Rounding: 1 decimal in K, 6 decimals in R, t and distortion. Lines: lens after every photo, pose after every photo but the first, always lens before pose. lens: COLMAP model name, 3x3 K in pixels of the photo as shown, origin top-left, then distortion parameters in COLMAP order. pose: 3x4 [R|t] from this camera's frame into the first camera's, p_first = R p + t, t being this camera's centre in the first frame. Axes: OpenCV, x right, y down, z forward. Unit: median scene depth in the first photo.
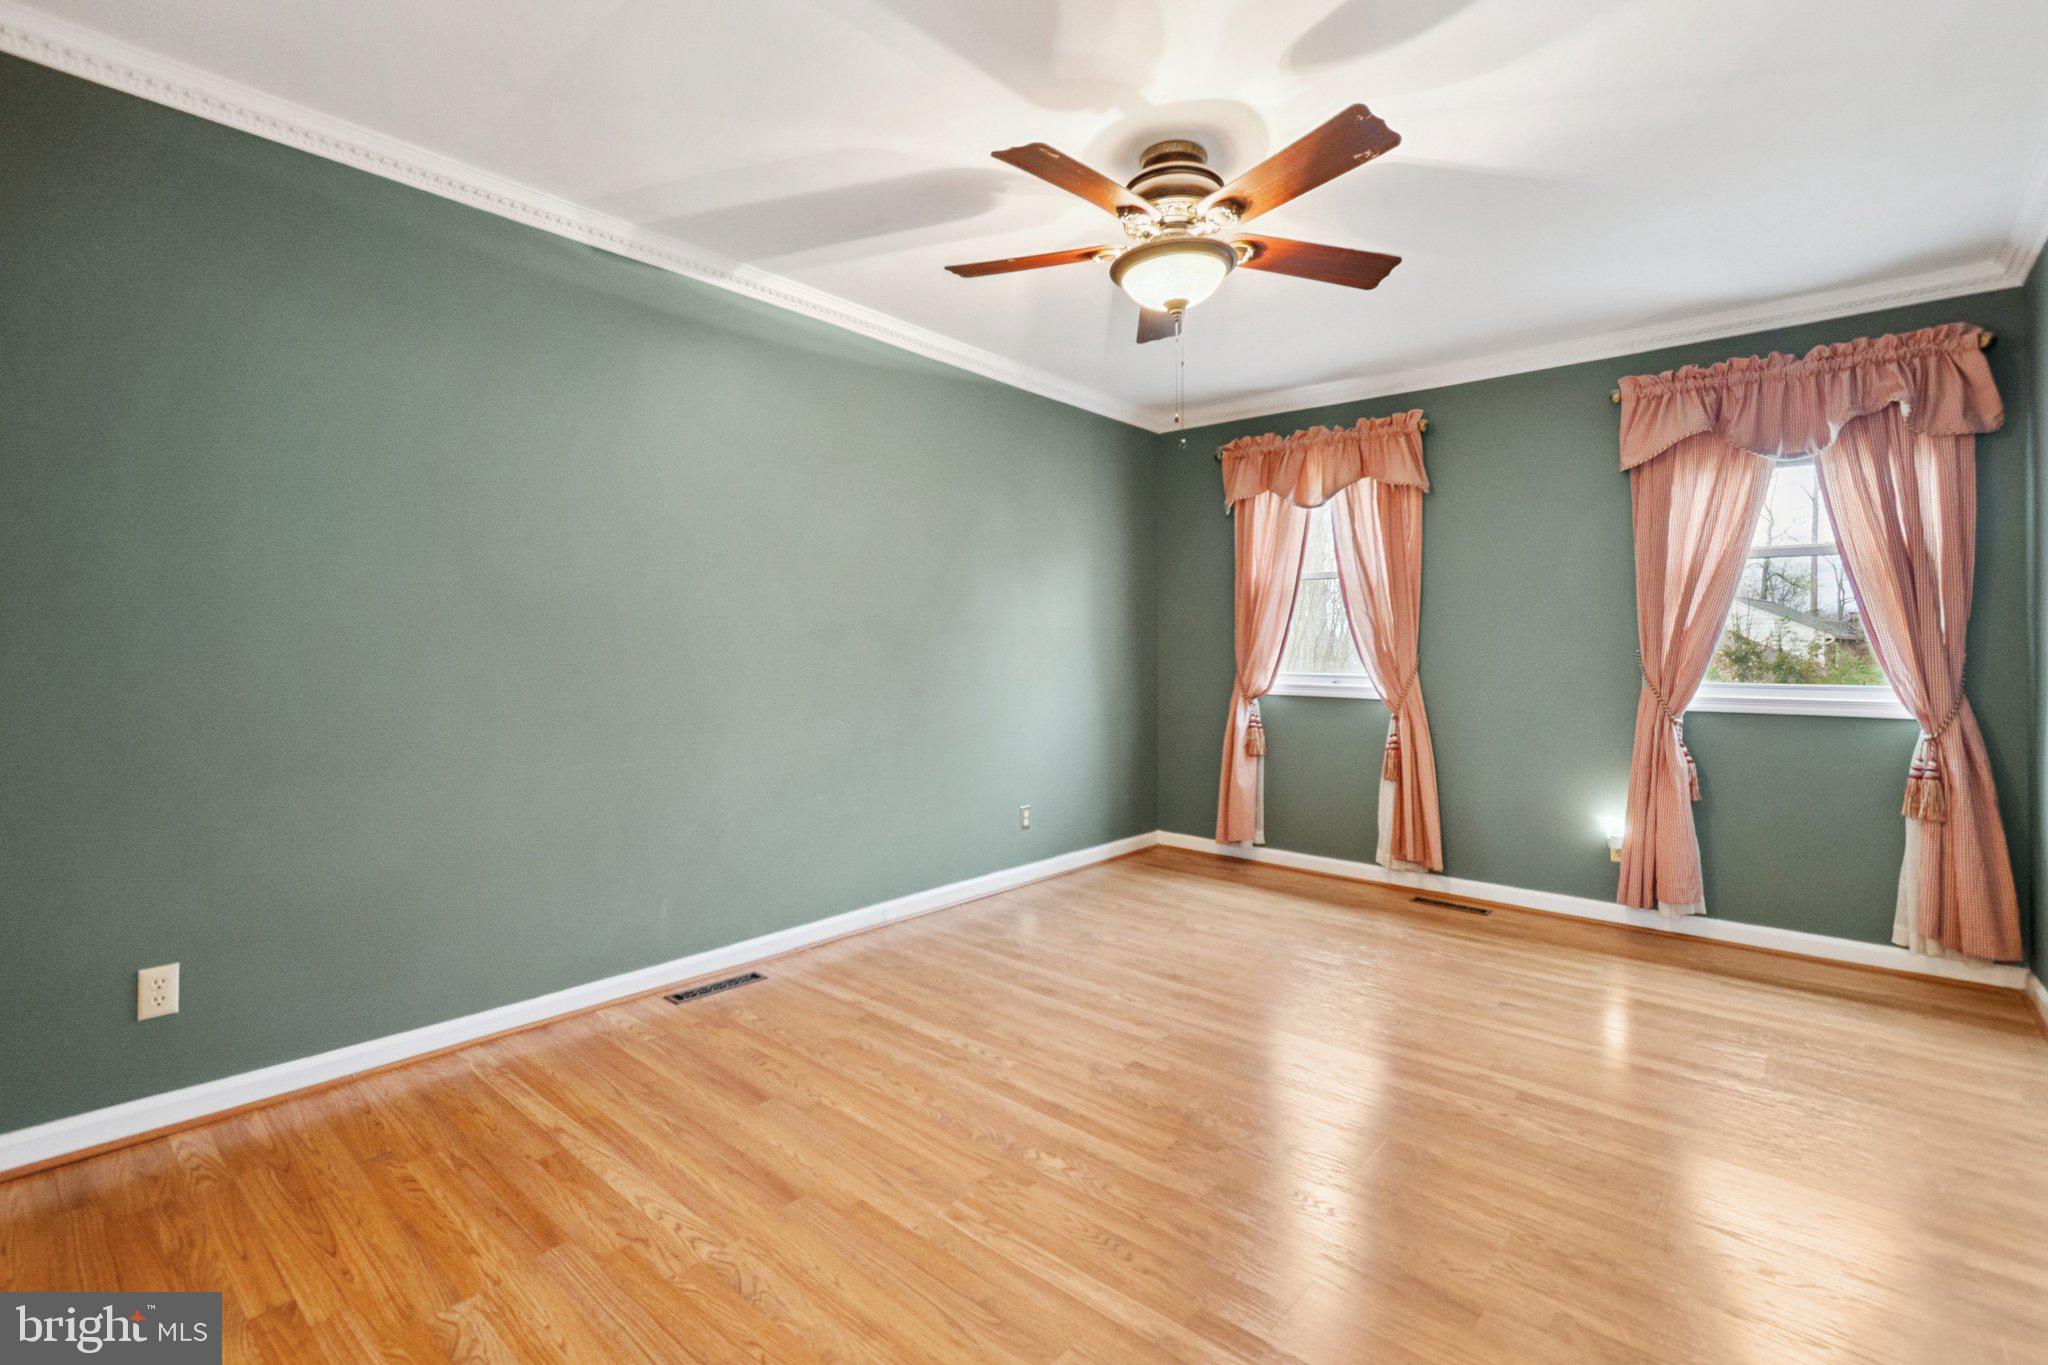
lens RADIAL K [[920.3, 0, 1026.7], [0, 920.3, 652.0], [0, 0, 1]] dist [-0.000074, -0.000183]
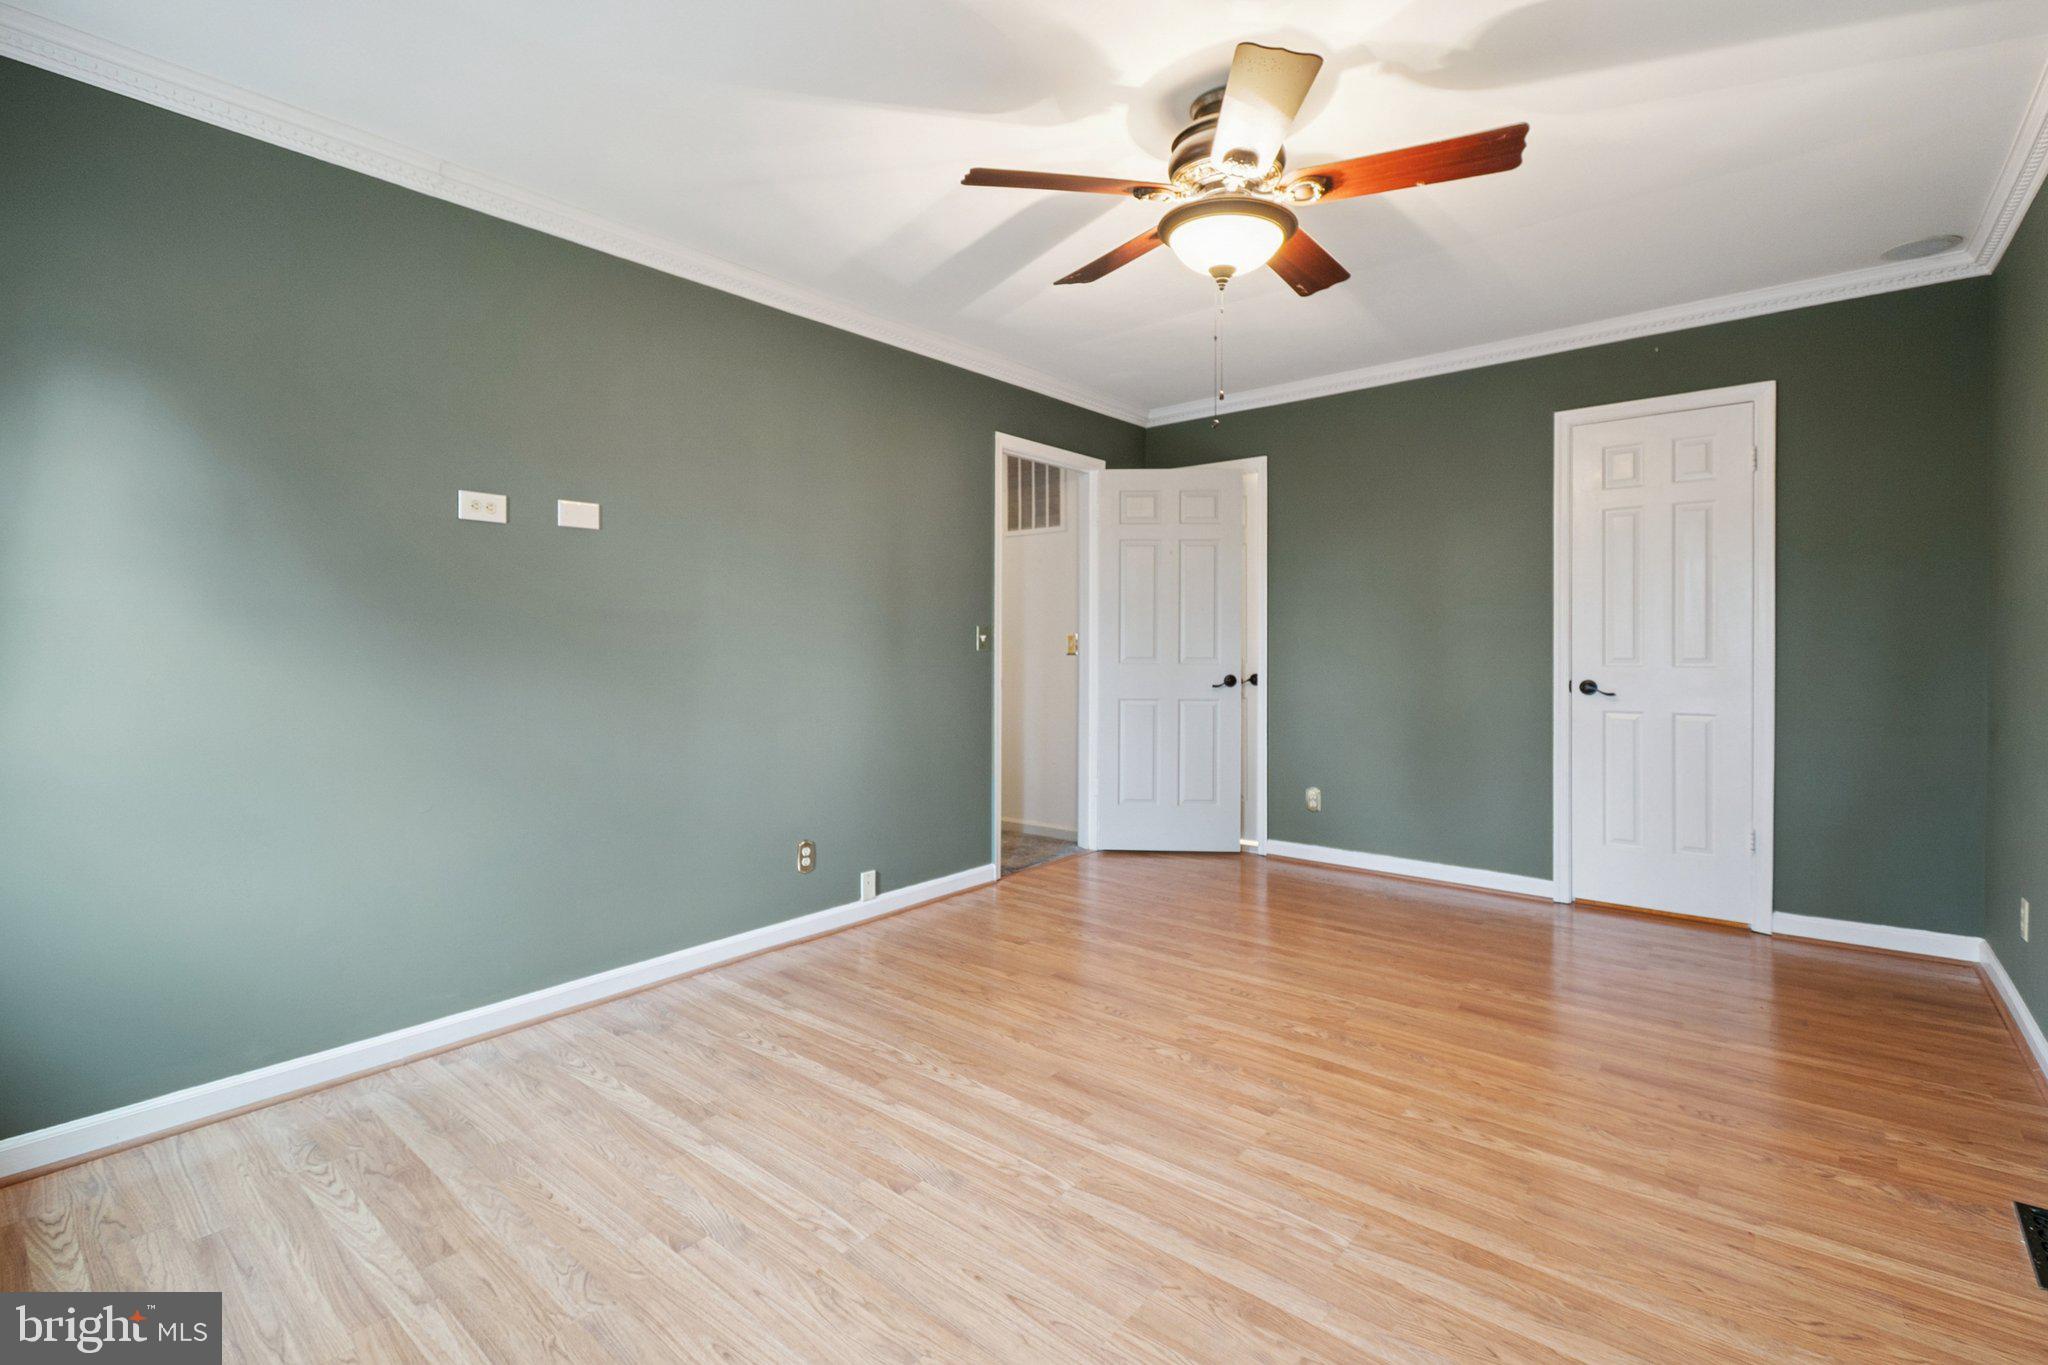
lens RADIAL K [[920.3, 0, 1026.7], [0, 920.3, 652.0], [0, 0, 1]] dist [-0.000074, -0.000183]
pose [[-0.999875, -0.001223, -0.015780, 0.369824], [-0.001387, 0.999946, 0.010343, -0.003690], [0.015766, 0.010364, -0.999822, 1.902758]]
